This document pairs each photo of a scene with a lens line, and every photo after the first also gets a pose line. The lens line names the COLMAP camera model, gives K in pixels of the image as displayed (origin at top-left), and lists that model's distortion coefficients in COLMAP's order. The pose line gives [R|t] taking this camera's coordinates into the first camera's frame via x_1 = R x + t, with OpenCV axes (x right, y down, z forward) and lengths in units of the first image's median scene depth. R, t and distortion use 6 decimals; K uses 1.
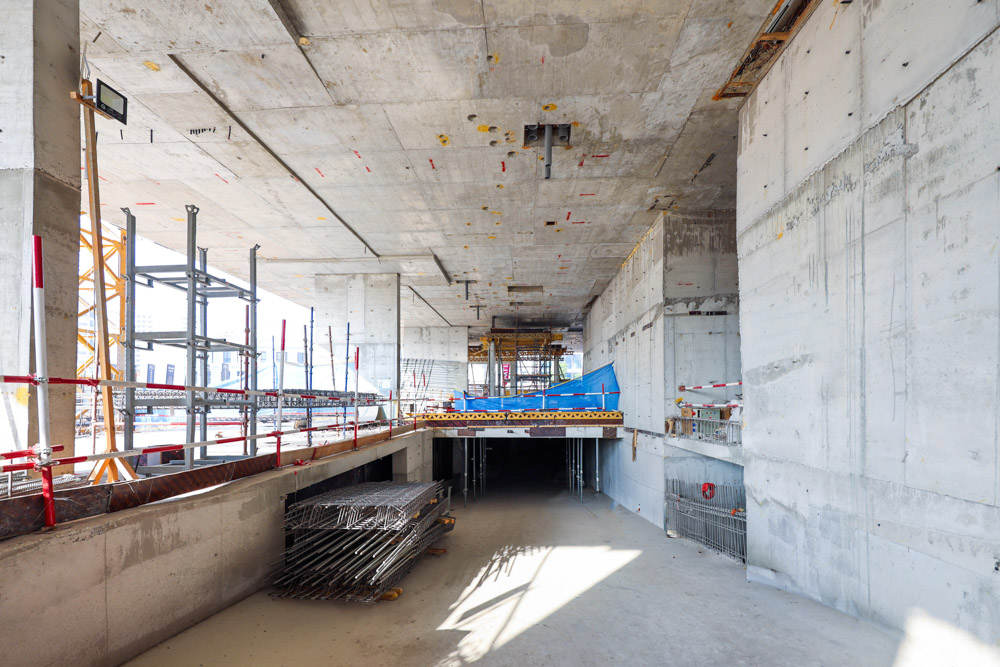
lens RADIAL K [[406.0, 0, 515.5], [0, 406.0, 399.7], [0, 0, 1]] dist [0.002412, 0.000265]
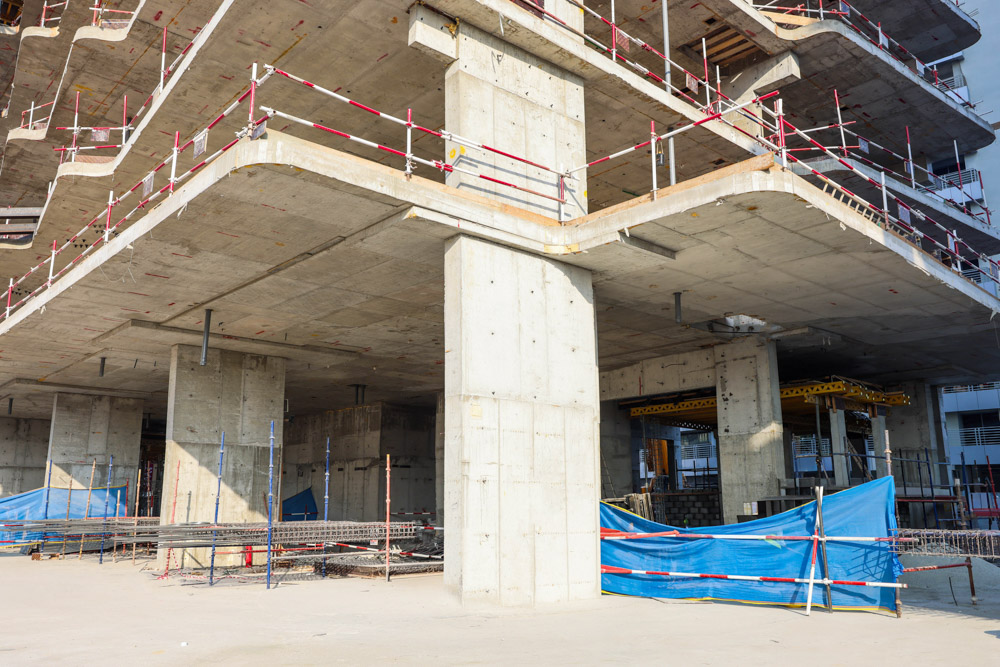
lens RADIAL K [[807.4, 0, 499.7], [0, 807.4, 333.1], [0, 0, 1]] dist [0.007201, -0.004027]
pose [[0.710921, 0.150697, 0.686936, -1.109088], [-0.002838, 0.977379, -0.211476, -0.035095], [-0.703266, 0.148394, 0.695267, -1.153787]]
